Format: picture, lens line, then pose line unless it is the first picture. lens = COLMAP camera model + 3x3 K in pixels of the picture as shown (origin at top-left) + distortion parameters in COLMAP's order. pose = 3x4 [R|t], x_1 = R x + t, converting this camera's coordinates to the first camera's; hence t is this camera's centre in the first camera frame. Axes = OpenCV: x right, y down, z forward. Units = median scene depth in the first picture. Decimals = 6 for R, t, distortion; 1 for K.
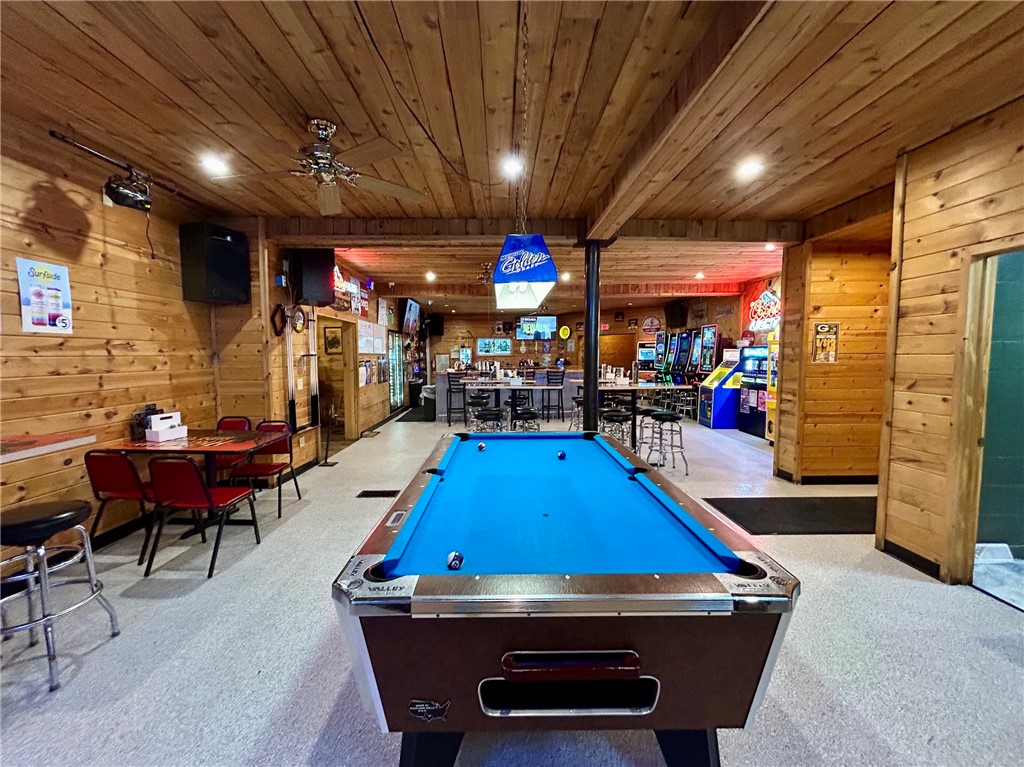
lens RADIAL K [[412.8, 0, 509.5], [0, 412.8, 382.3], [0, 0, 1]] dist [0.000571, -0.000679]
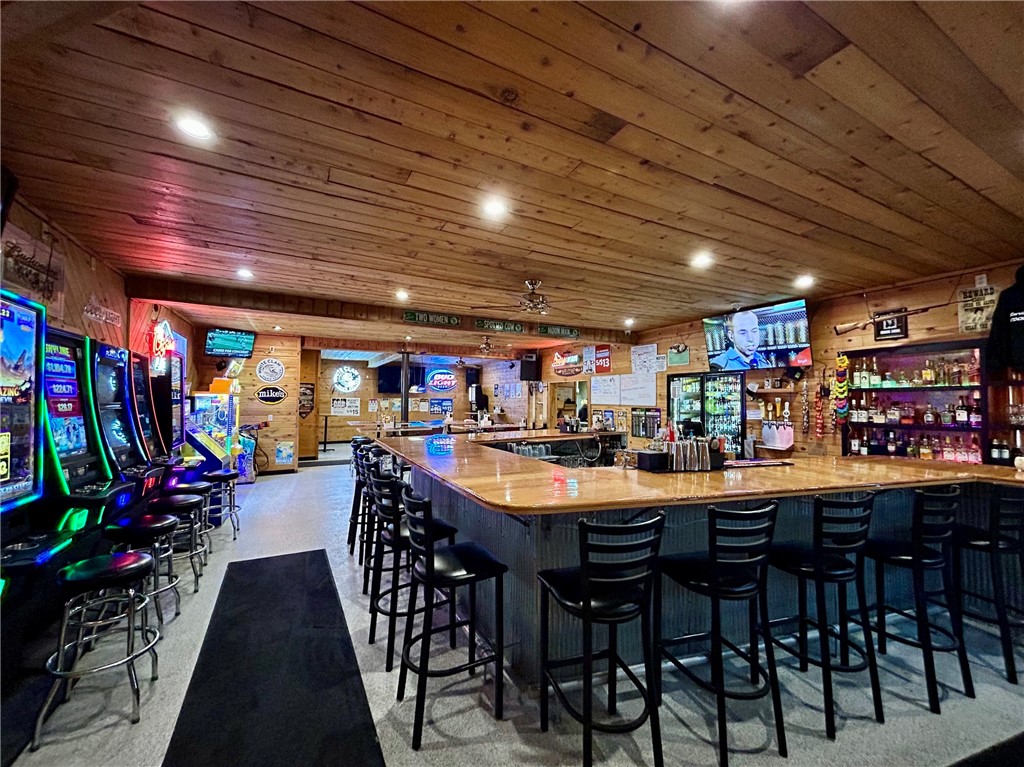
lens RADIAL K [[412.8, 0, 509.5], [0, 412.8, 382.3], [0, 0, 1]] dist [0.000571, -0.000679]
pose [[-0.897969, -0.028544, -0.439133, 0.689934], [-0.042211, 0.998880, 0.021386, -0.252464], [0.438030, 0.037740, -0.898168, 3.350855]]
